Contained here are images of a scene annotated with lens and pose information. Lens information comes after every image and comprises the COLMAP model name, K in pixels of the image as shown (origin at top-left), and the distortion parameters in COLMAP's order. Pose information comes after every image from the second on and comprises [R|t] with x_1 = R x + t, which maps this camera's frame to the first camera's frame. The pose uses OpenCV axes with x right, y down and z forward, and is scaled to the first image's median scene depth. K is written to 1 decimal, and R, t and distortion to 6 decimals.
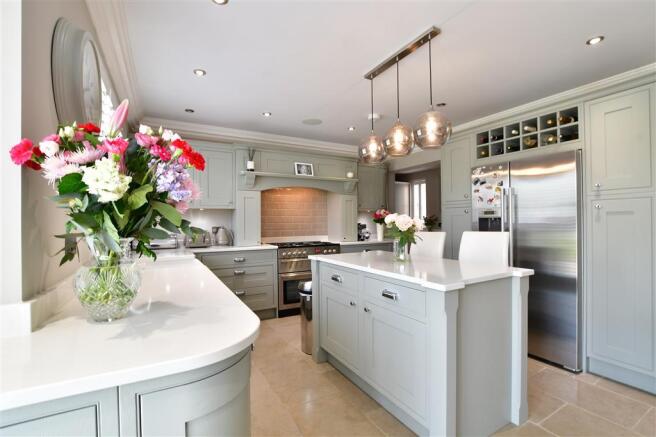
lens RADIAL K [[295.2, 0, 325.4], [0, 295.2, 222.1], [0, 0, 1]] dist [-0.010277, 0.001124]
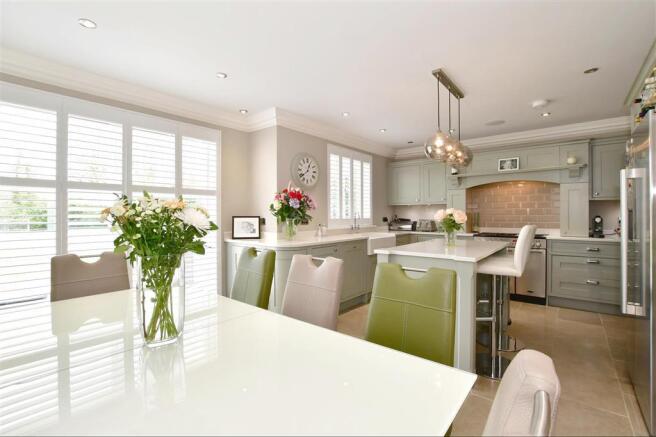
lens RADIAL K [[295.2, 0, 331.5], [0, 295.2, 214.2], [0, 0, 1]] dist [-0.010277, 0.001124]
pose [[0.373260, 0.005436, -0.927711, 0.727946], [-0.004141, 0.999983, 0.004193, -0.002874], [0.927717, 0.002276, 0.373276, 0.025270]]
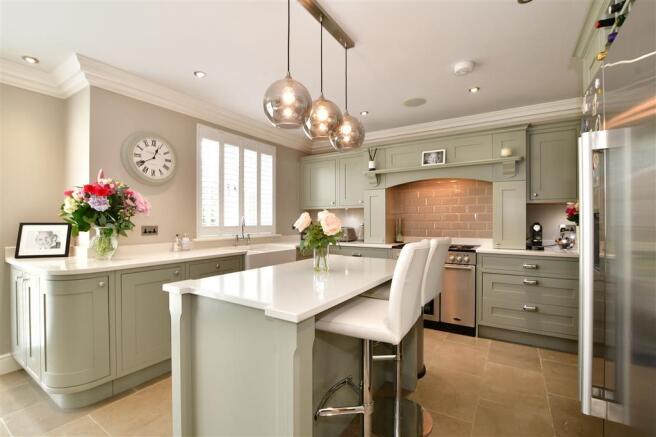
lens RADIAL K [[295.2, 0, 322.0], [0, 295.2, 219.6], [0, 0, 1]] dist [-0.010277, 0.001124]
pose [[0.473193, 0.005380, -0.880942, 0.564489], [-0.006442, 0.999976, 0.002647, -0.003584], [0.880935, 0.004422, 0.473216, 0.356003]]
